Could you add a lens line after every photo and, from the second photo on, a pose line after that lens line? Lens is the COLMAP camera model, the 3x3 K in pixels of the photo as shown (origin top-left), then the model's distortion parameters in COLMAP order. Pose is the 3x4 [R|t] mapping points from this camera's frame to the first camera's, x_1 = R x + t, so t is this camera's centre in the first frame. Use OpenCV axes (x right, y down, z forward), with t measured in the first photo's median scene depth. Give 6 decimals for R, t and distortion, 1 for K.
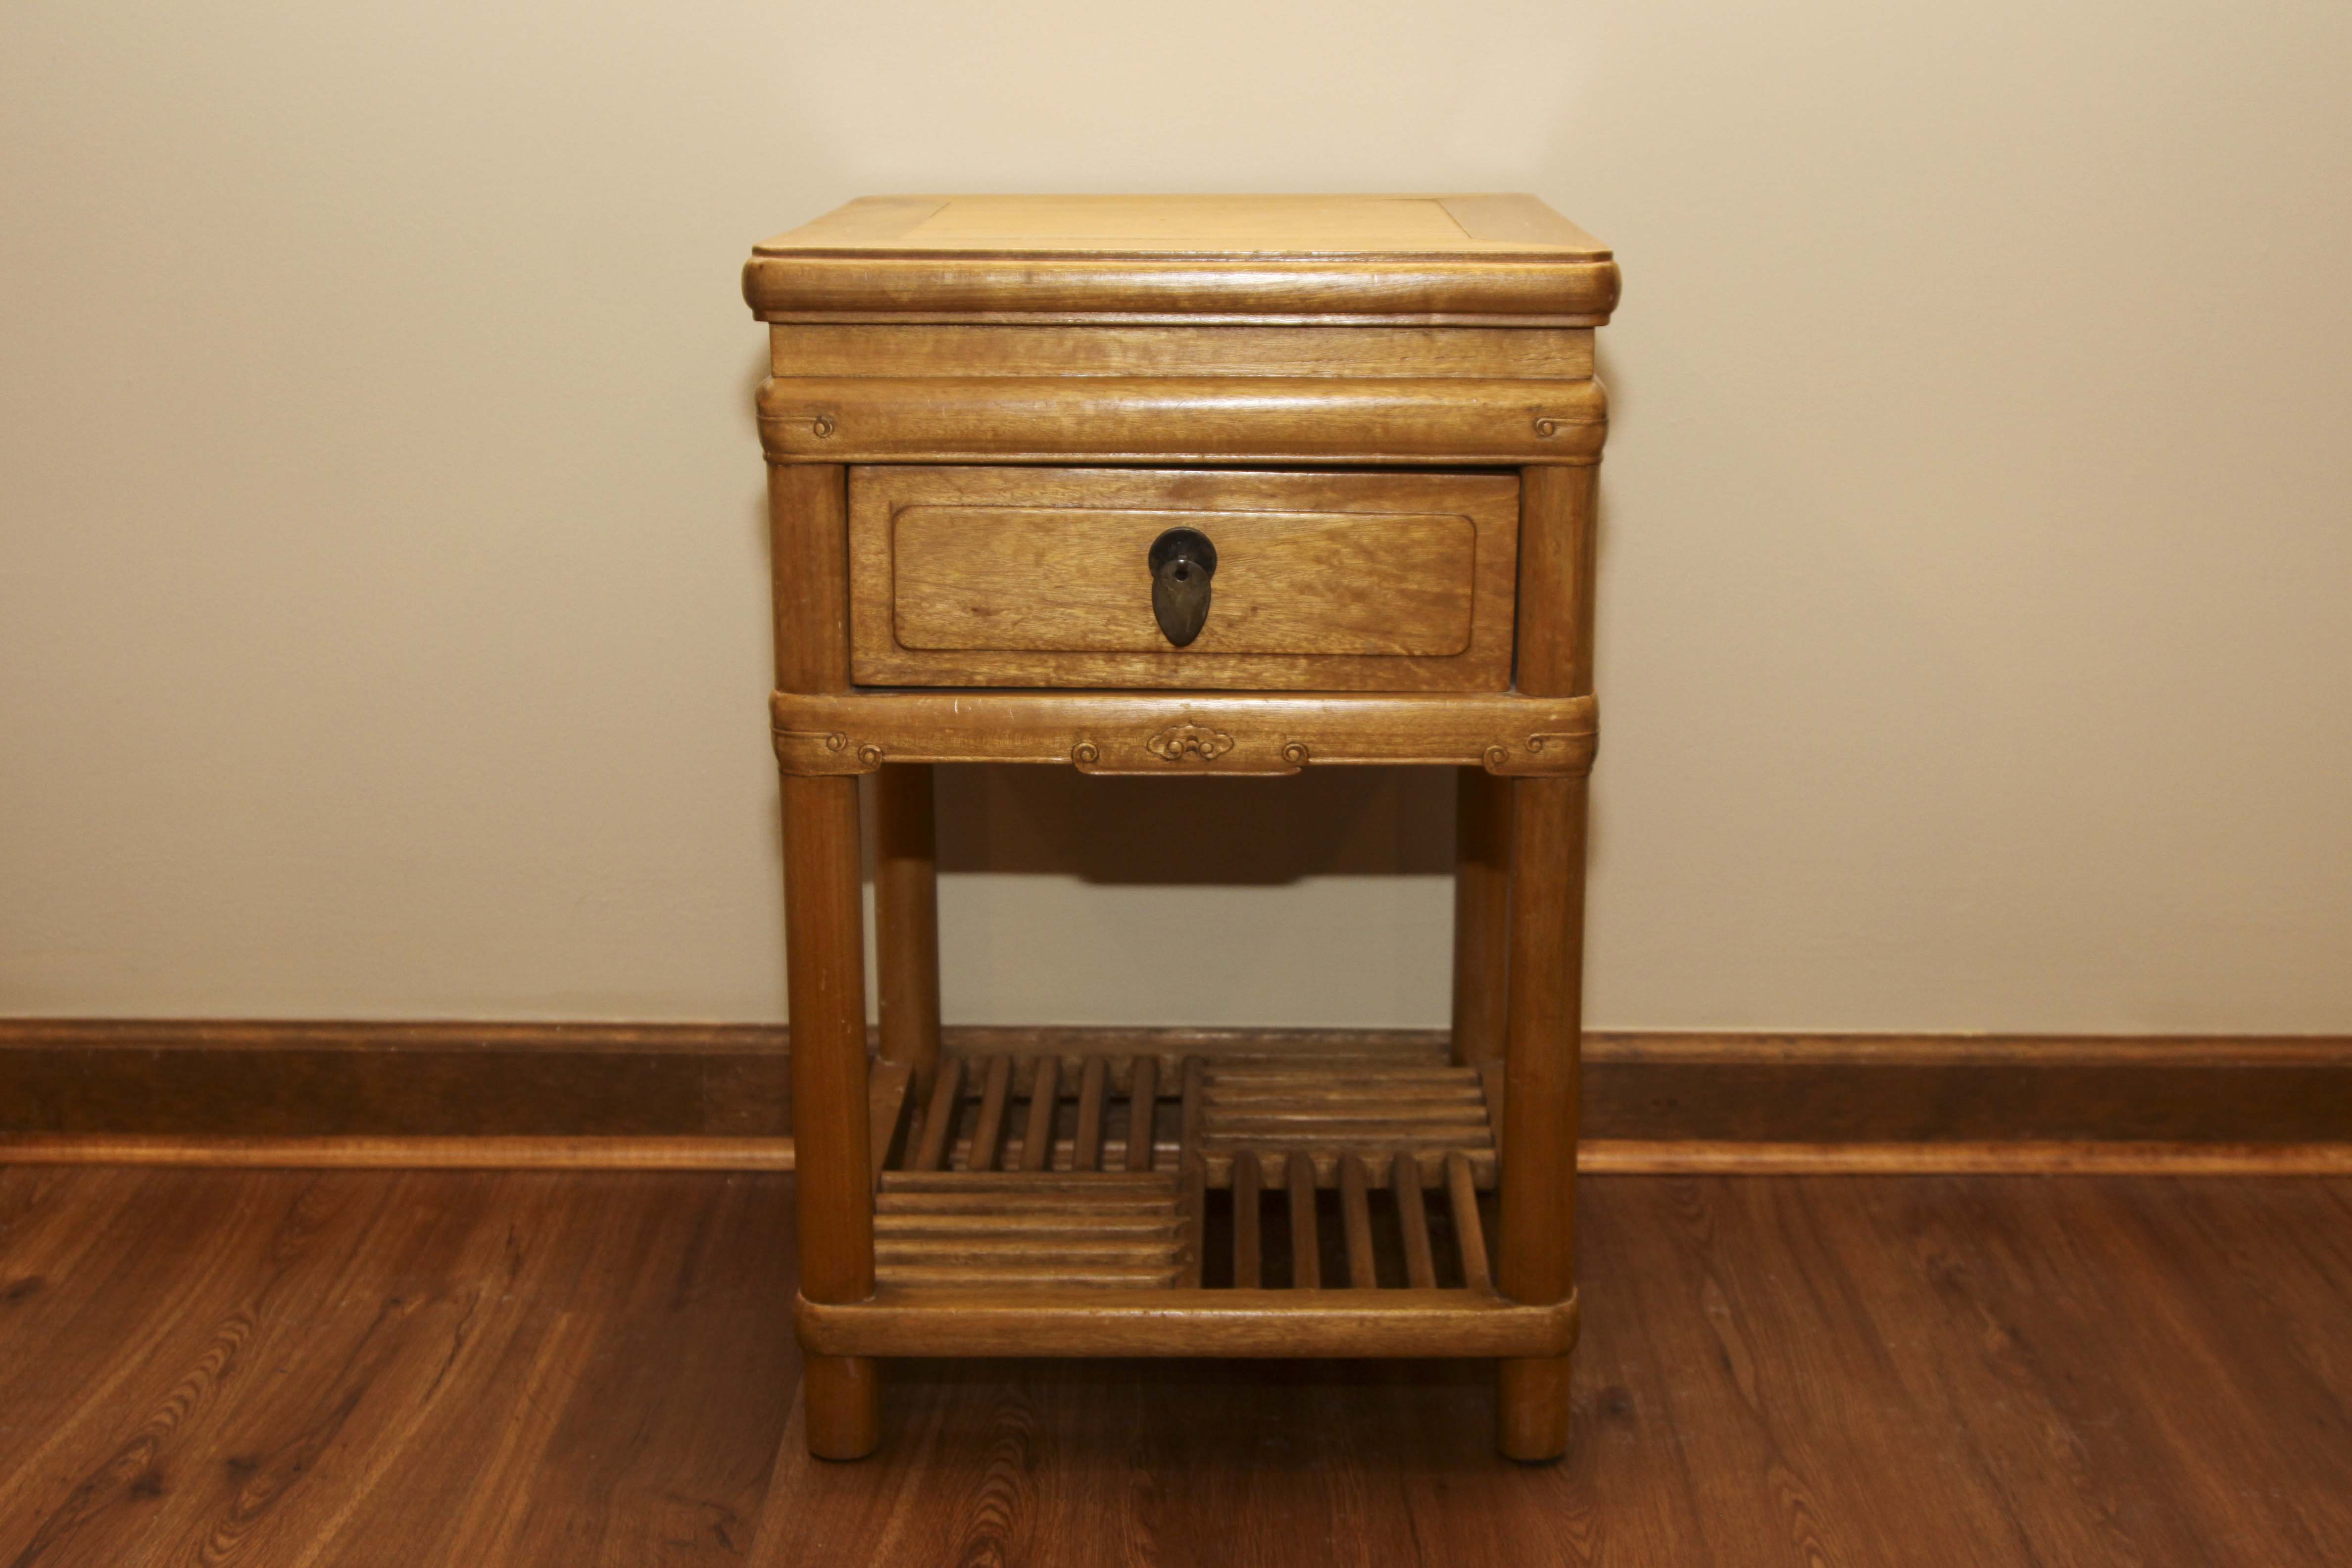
lens RADIAL K [[3015.2, 0, 1176.0], [0, 3015.2, 784.0], [0, 0, 1]] dist [-0.083355, 0.083418]
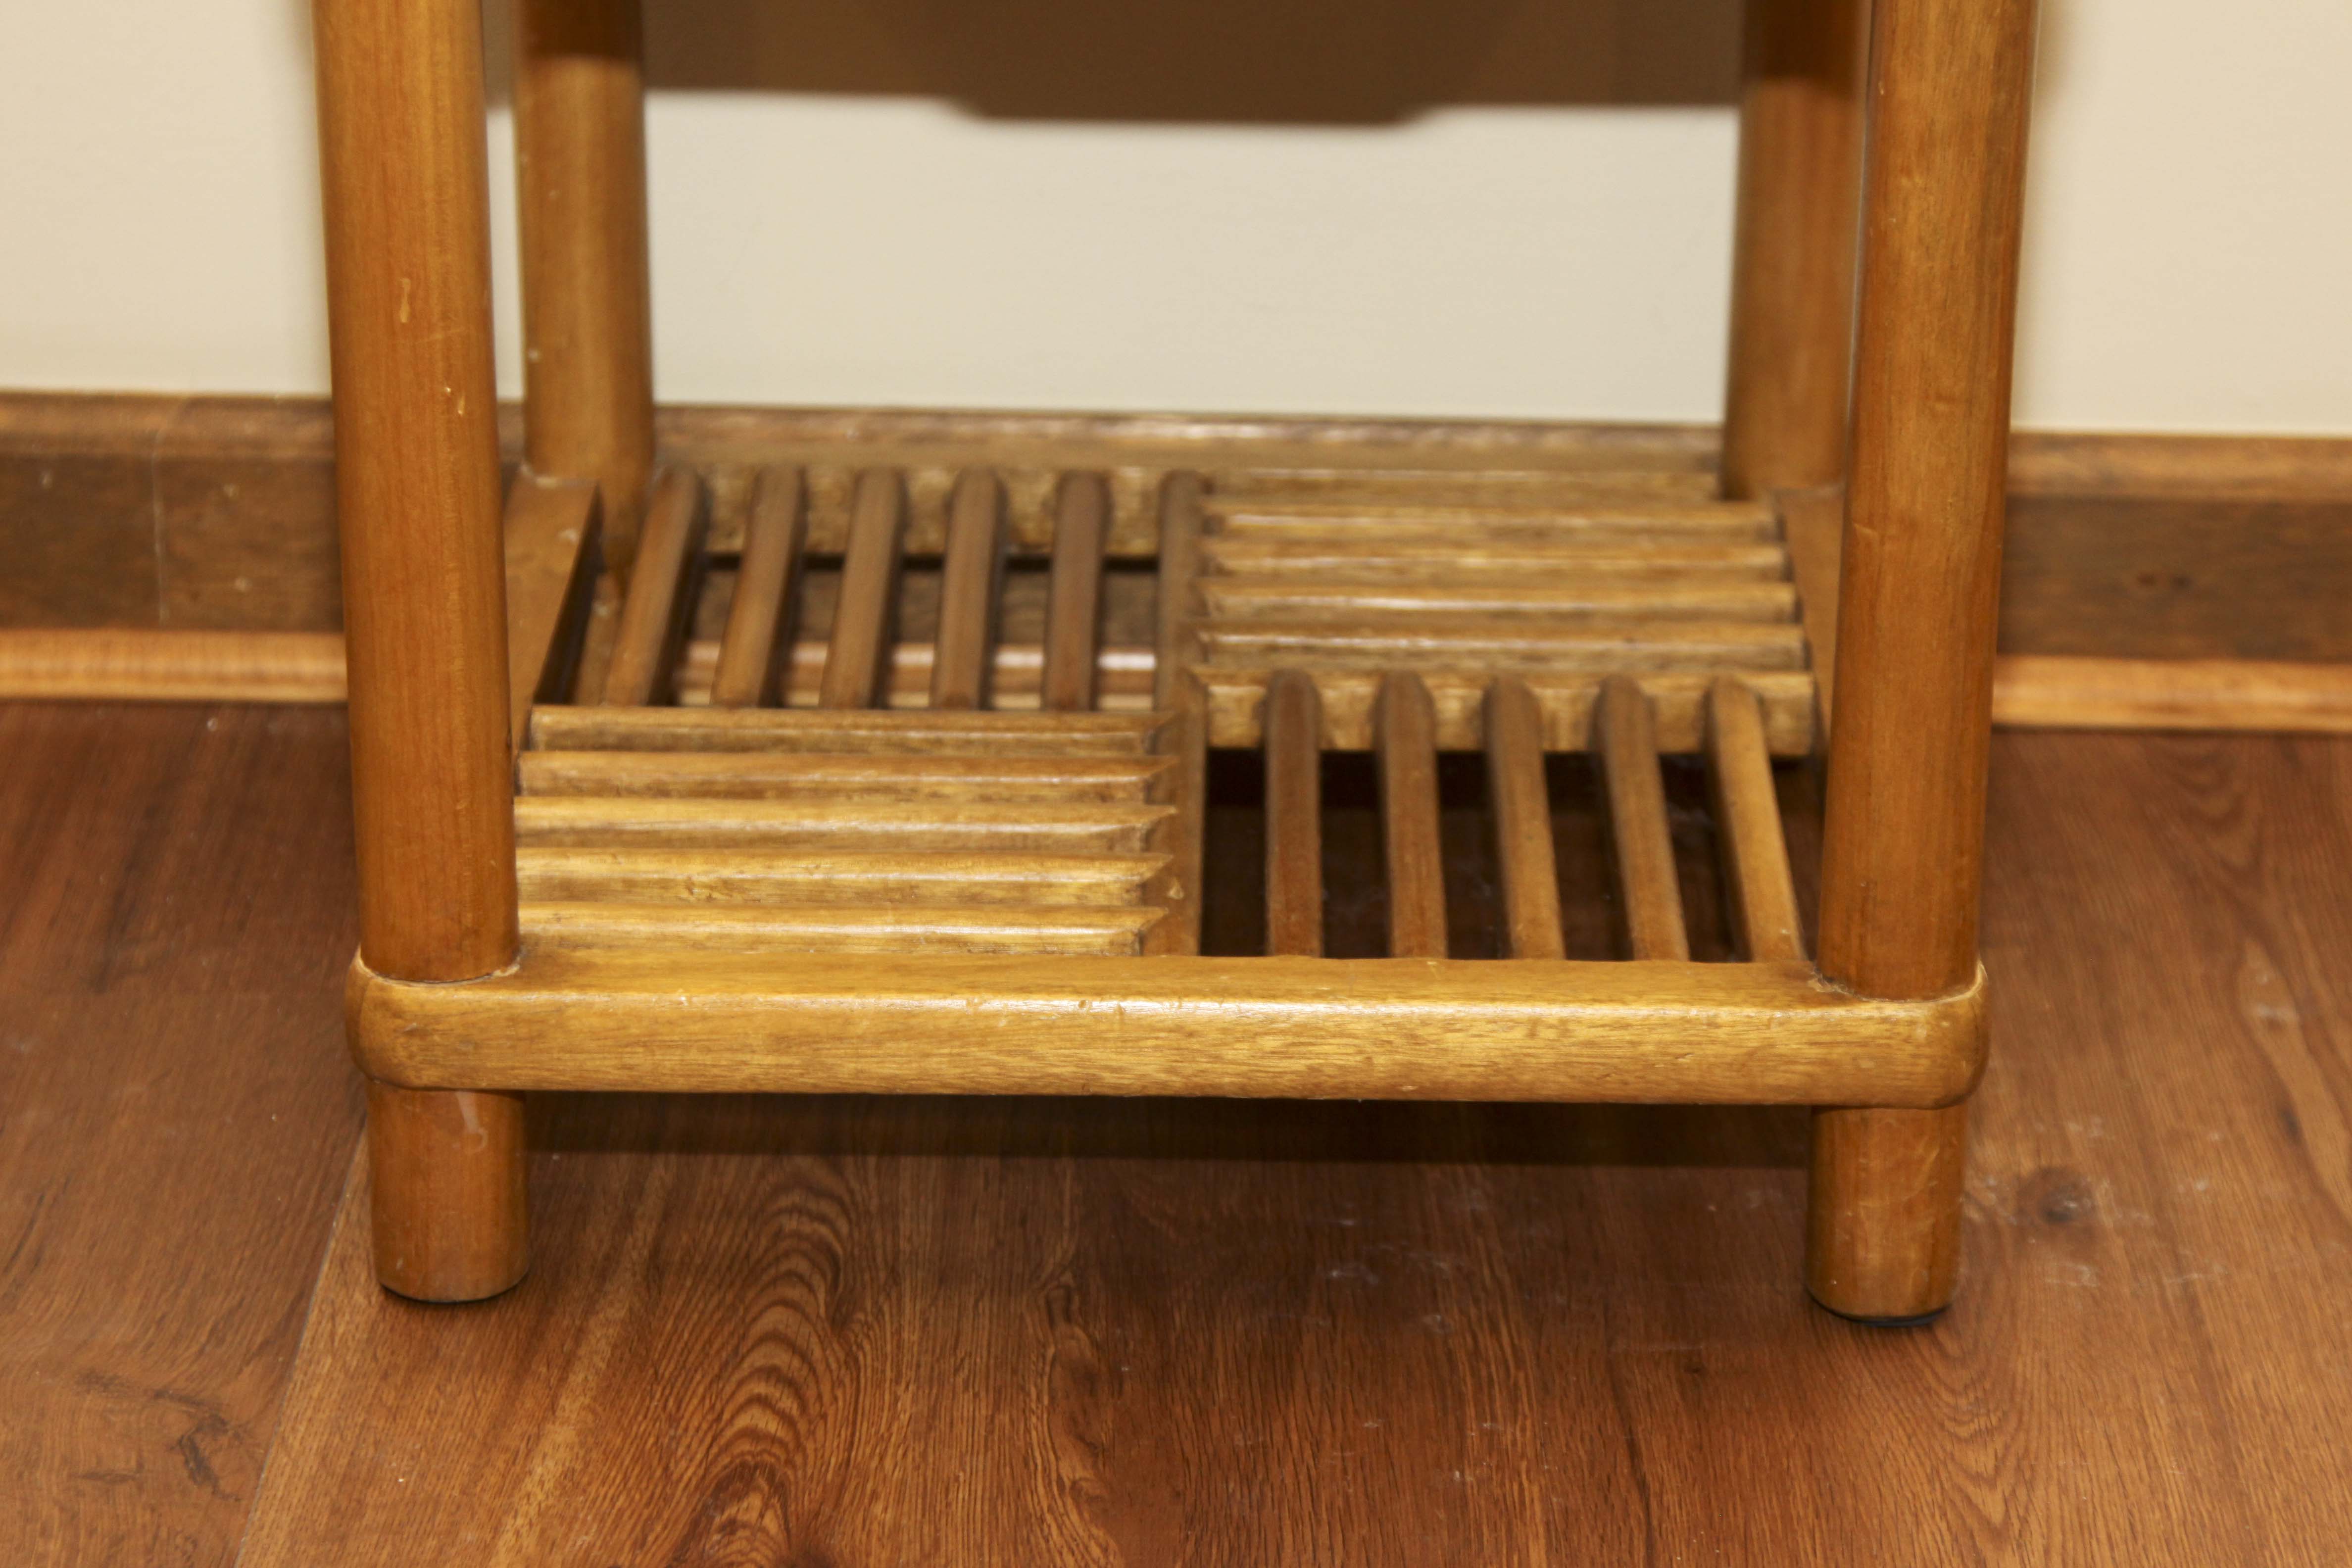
lens RADIAL K [[6062.9, 0, 1176.0], [0, 6062.9, 784.0], [0, 0, 1]] dist [0.186682, 0.013107]
pose [[0.999905, 0.010273, 0.009216, -0.004441], [-0.011463, 0.990061, 0.140170, 0.004573], [-0.007684, -0.140263, 0.990084, 0.042920]]
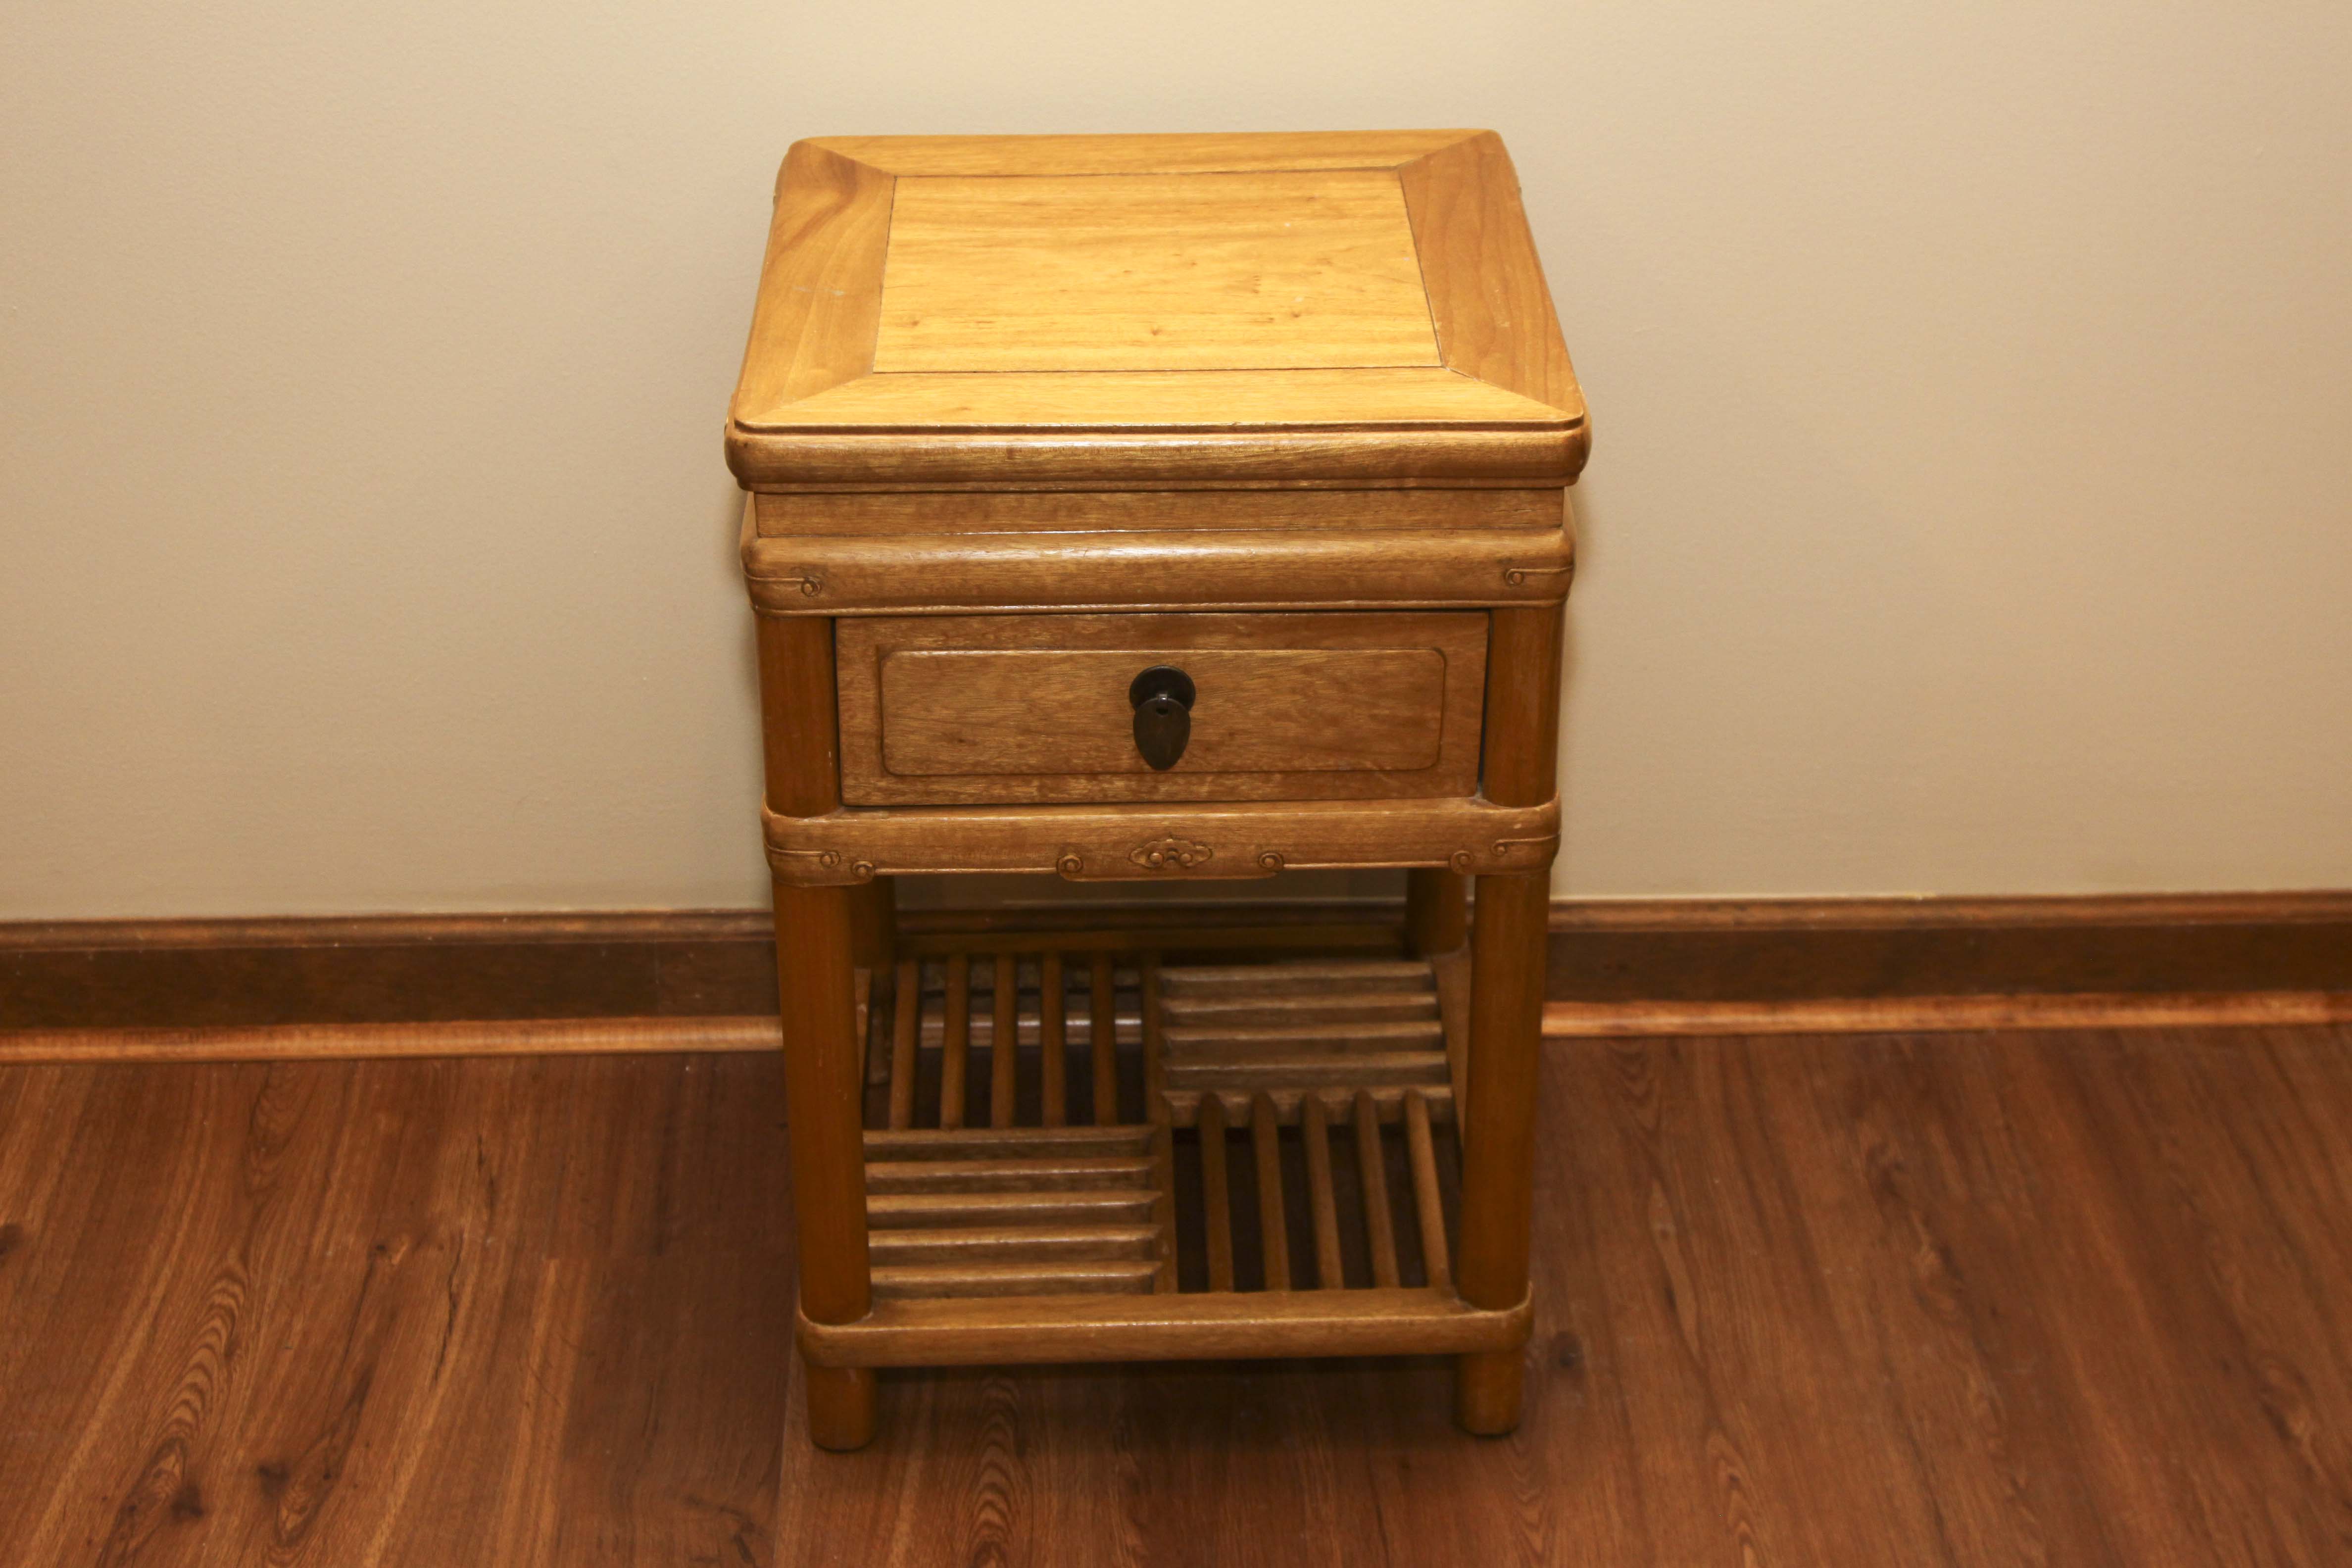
lens RADIAL K [[3665.4, 0, 1176.0], [0, 3665.4, 784.0], [0, 0, 1]] dist [-0.002686, 0.012382]
pose [[0.998930, -0.021953, 0.040716, -0.040138], [0.010521, 0.964966, 0.262162, -0.333903], [-0.045044, -0.261453, 0.964164, -0.195115]]
